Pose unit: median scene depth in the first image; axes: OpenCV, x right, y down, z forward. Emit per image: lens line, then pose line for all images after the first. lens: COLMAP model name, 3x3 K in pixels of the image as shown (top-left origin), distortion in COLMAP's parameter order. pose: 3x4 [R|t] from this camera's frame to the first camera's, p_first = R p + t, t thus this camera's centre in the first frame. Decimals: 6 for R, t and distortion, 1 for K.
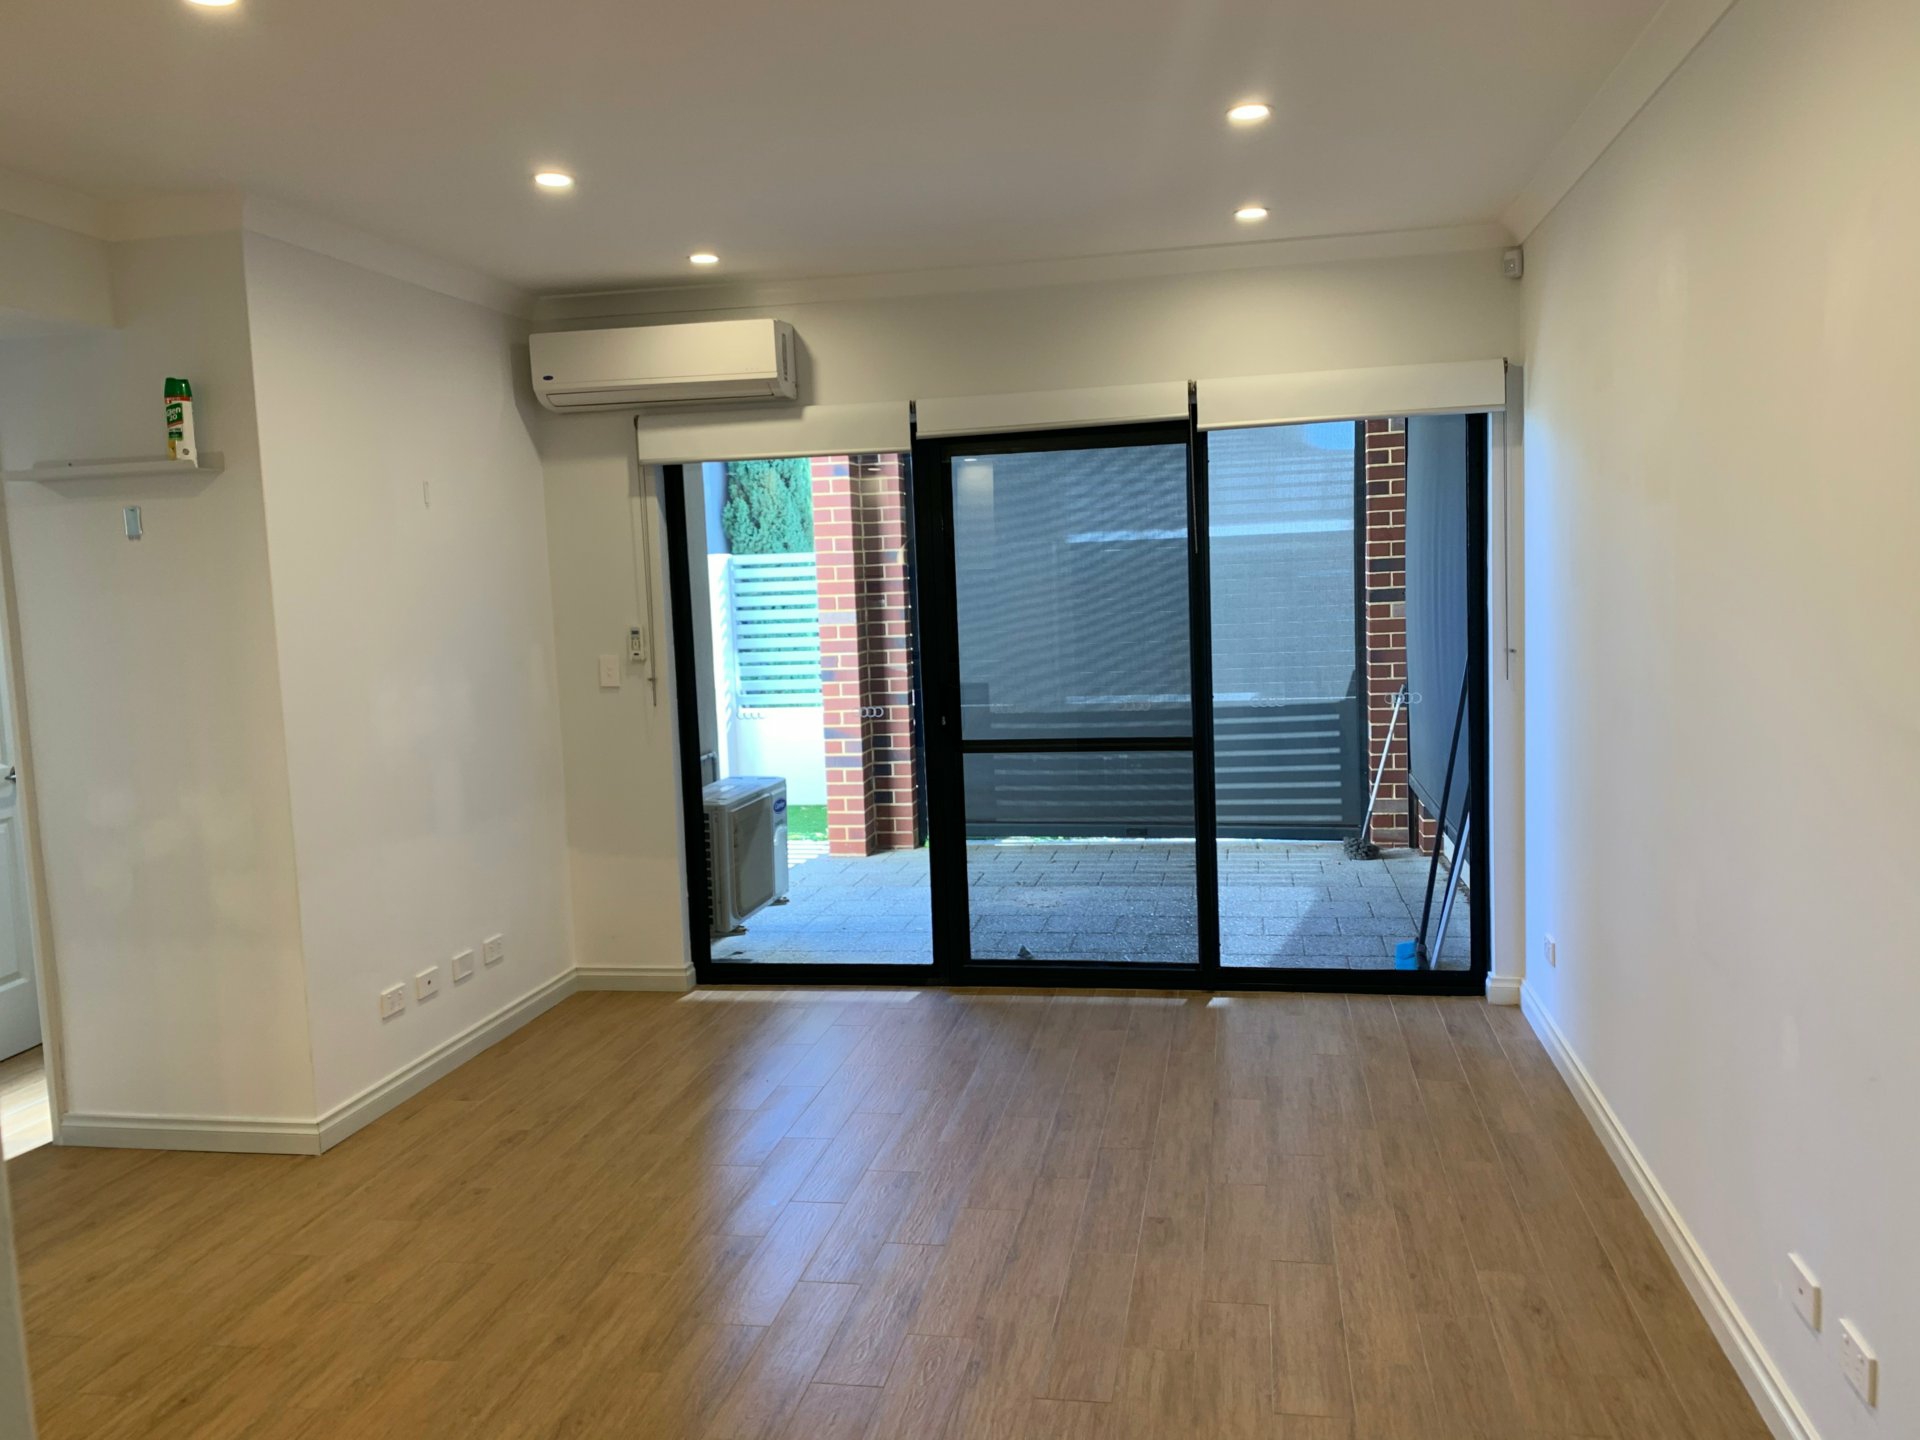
lens RADIAL K [[1477.6, 0, 956.1], [0, 1477.6, 724.2], [0, 0, 1]] dist [0.055635, -0.042511]
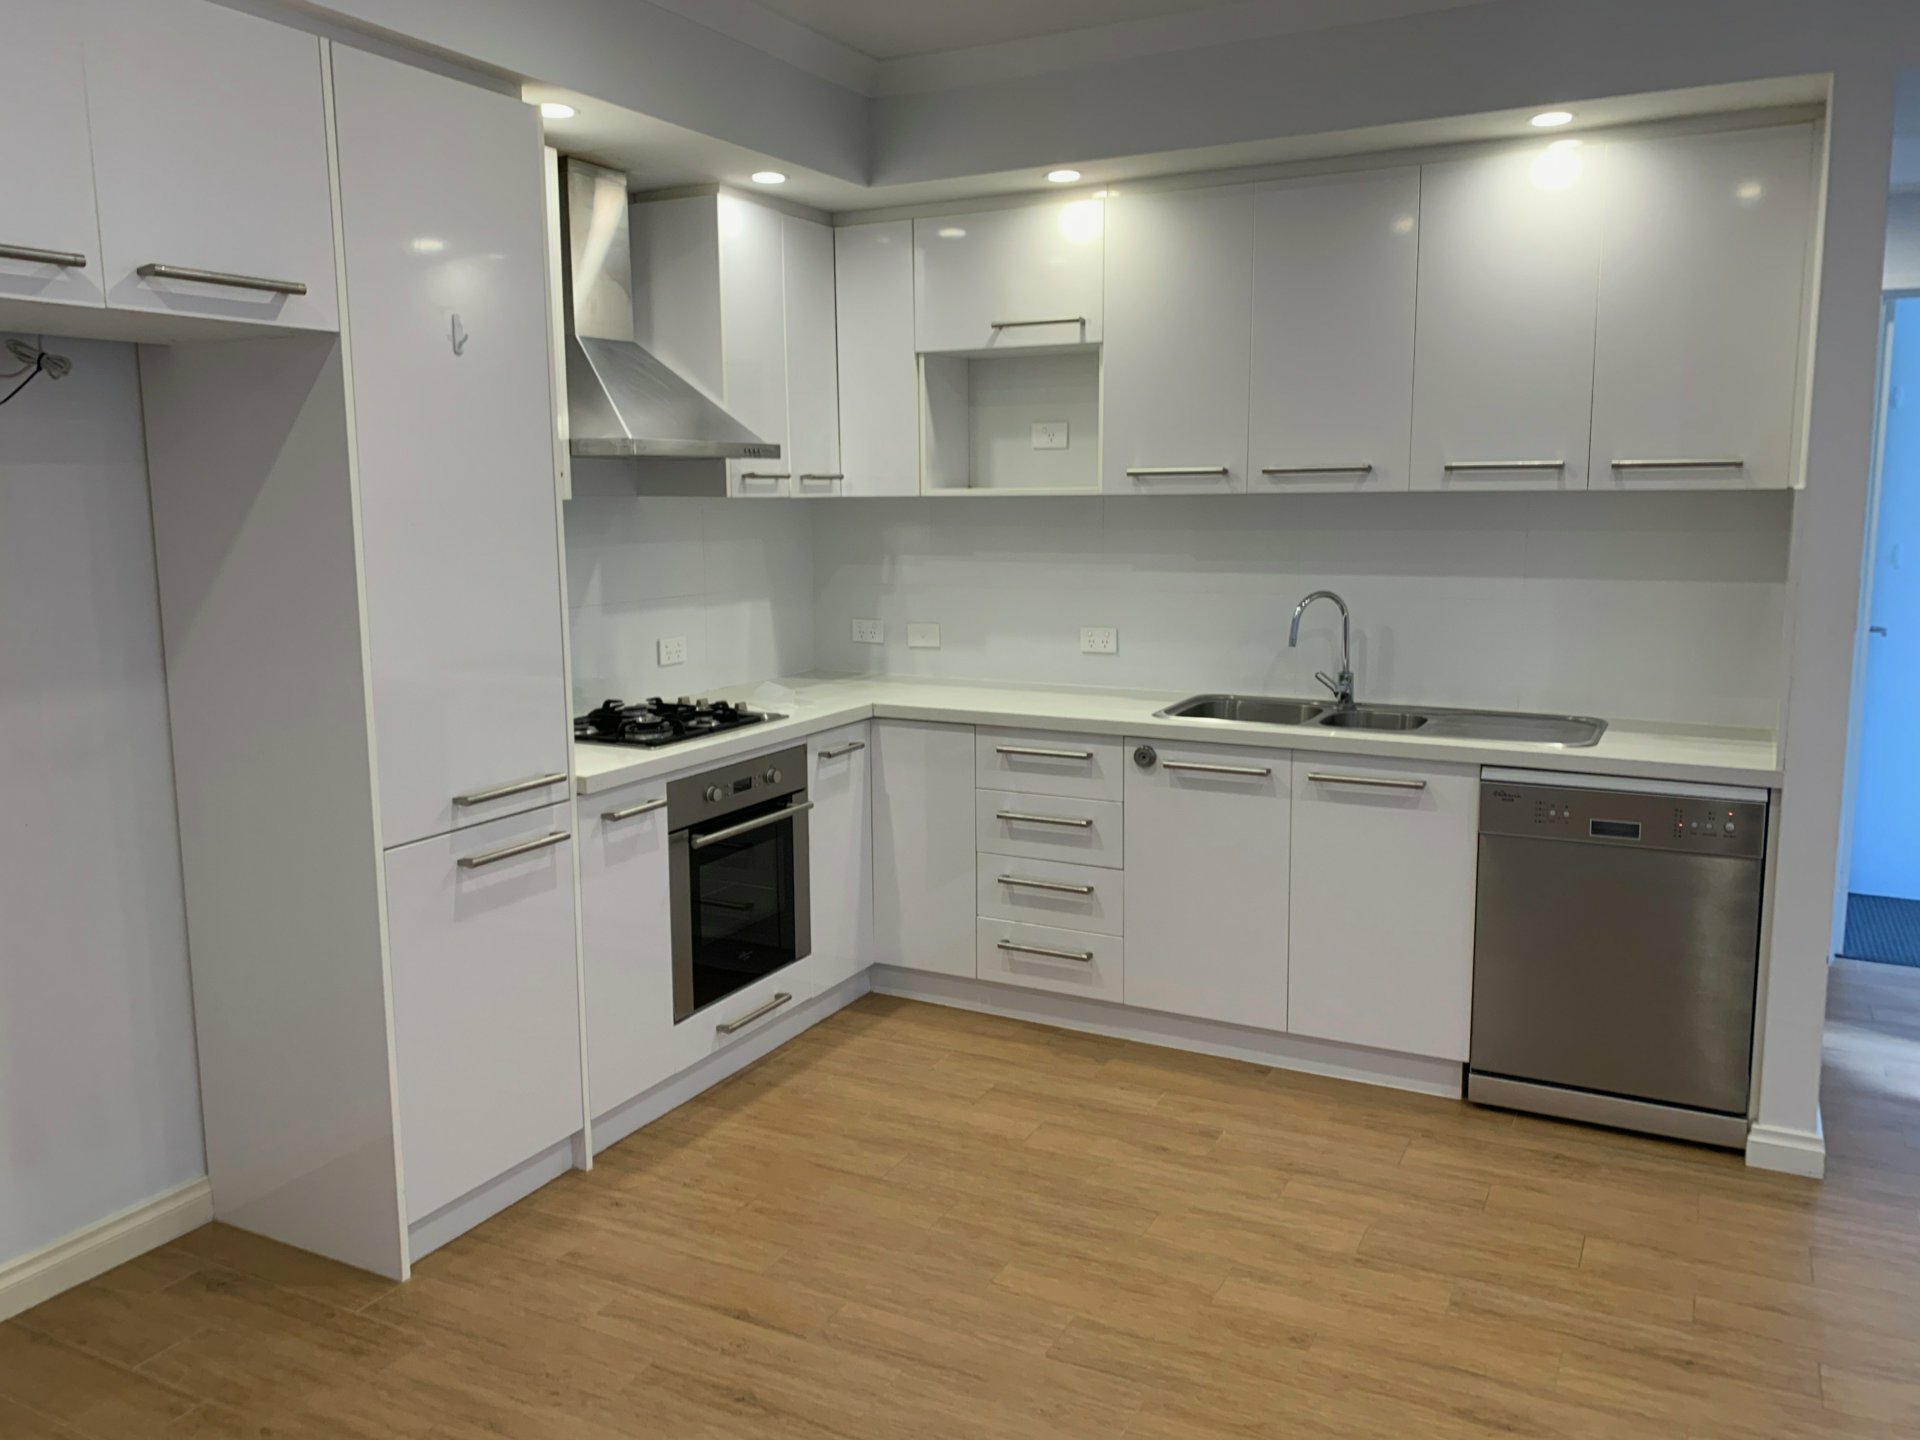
lens RADIAL K [[1477.6, 0, 967.9], [0, 1477.6, 709.5], [0, 0, 1]] dist [0.055635, -0.042511]
pose [[-0.278661, 0.185431, -0.942318, 0.217040], [-0.083699, 0.972761, 0.216173, -0.044003], [0.956735, 0.139110, -0.255550, 0.473198]]
